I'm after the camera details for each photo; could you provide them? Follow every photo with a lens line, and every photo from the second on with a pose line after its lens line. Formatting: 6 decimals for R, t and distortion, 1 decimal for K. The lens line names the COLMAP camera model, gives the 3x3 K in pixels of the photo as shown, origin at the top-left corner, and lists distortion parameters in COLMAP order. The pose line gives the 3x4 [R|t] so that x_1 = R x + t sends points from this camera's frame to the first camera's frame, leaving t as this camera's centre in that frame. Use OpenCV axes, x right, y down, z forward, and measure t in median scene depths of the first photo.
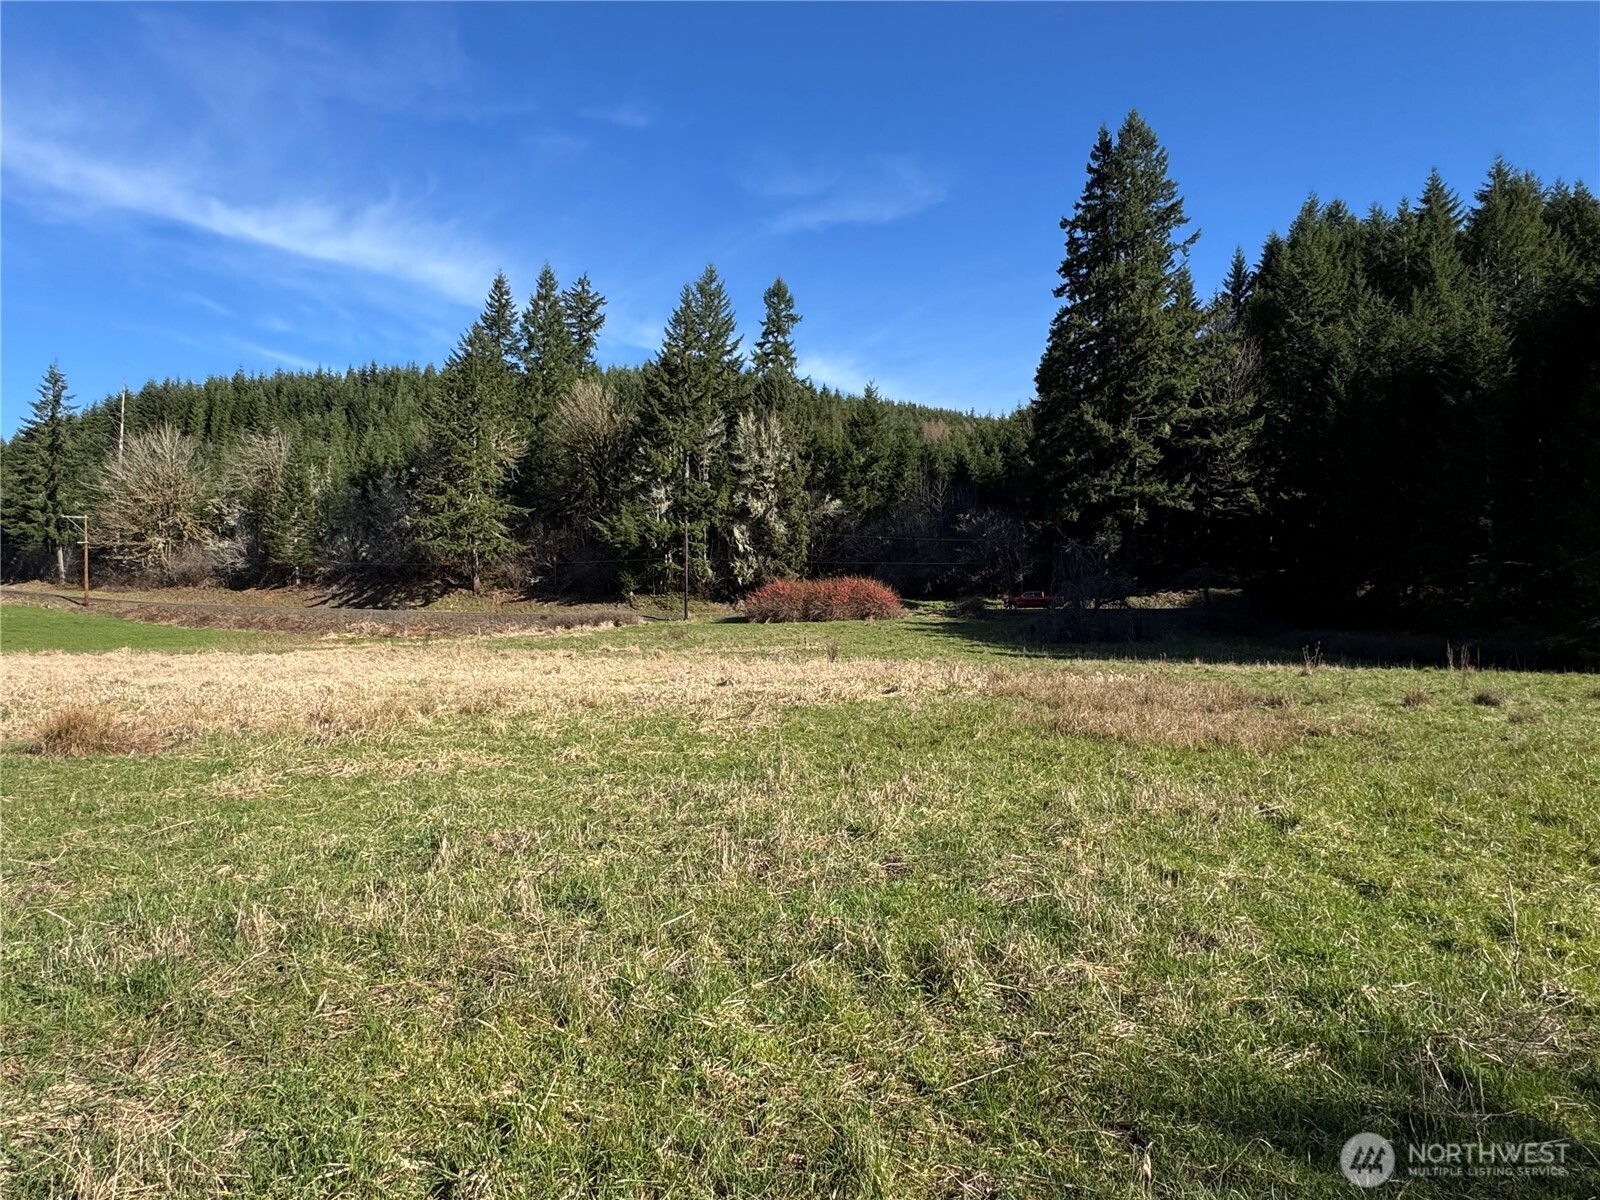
lens RADIAL K [[926.4, 0, 800.6], [0, 926.4, 600.8], [0, 0, 1]] dist [-0.004410, 0.002792]
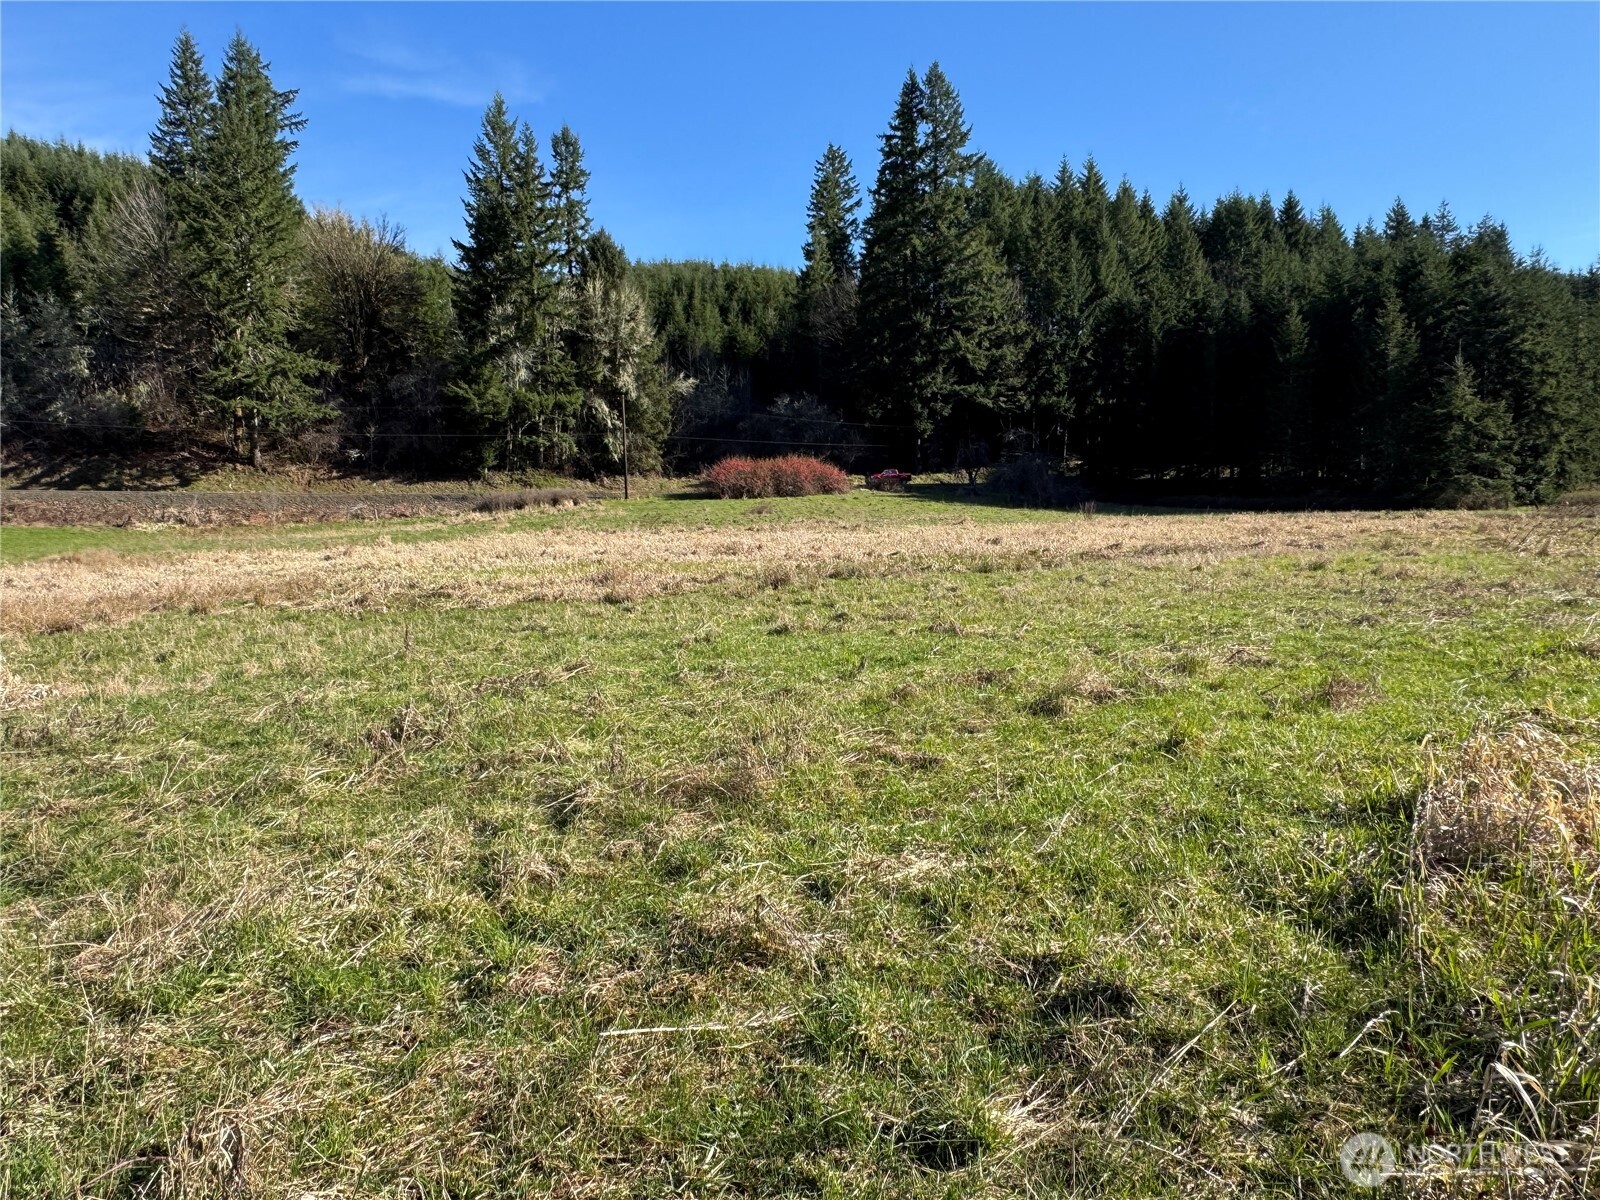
lens RADIAL K [[1012.8, 0, 804.7], [0, 1012.8, 601.5], [0, 0, 1]] dist [-0.005985, -0.000287]
pose [[0.779693, -0.078692, 0.621197, -0.573460], [0.001901, 0.992365, 0.123324, -0.001800], [-0.626159, -0.094974, 0.773890, 0.031150]]
